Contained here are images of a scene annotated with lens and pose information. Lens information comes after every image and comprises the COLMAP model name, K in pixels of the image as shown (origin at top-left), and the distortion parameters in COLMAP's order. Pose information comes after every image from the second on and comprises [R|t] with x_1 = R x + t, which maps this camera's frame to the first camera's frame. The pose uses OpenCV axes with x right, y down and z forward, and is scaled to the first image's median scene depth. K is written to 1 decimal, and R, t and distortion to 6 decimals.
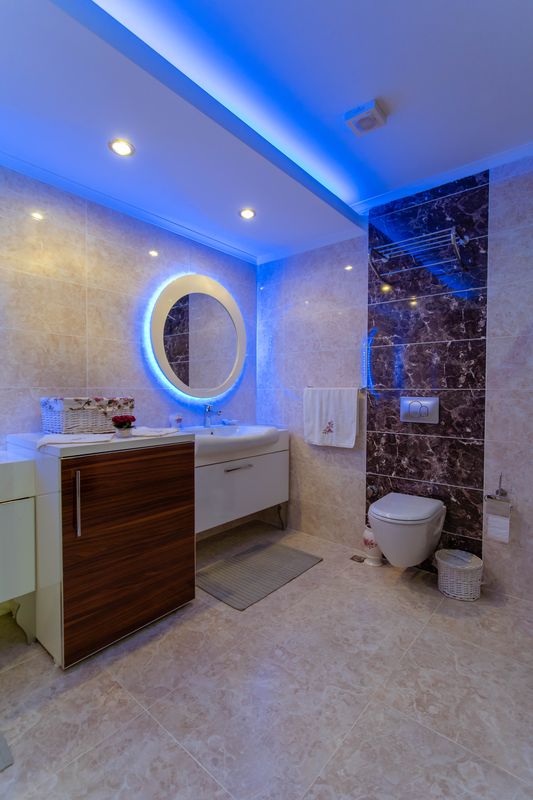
lens RADIAL K [[379.9, 0, 264.1], [0, 379.9, 401.9], [0, 0, 1]] dist [-0.002666, 0.000538]
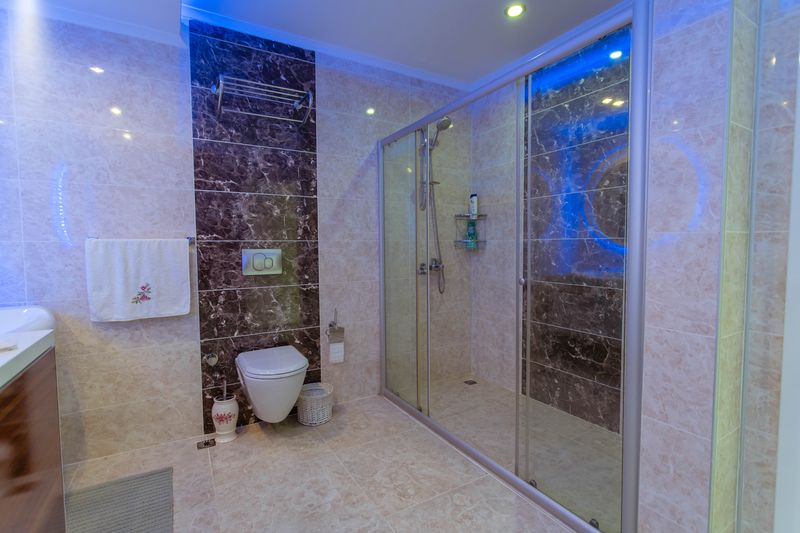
lens RADIAL K [[379.9, 0, 404.0], [0, 379.9, 265.2], [0, 0, 1]] dist [-0.002666, 0.000538]
pose [[0.320651, -0.060871, 0.945239, -0.409617], [0.033003, 0.998045, 0.053076, -0.010590], [-0.946622, 0.014177, 0.322033, 0.337704]]
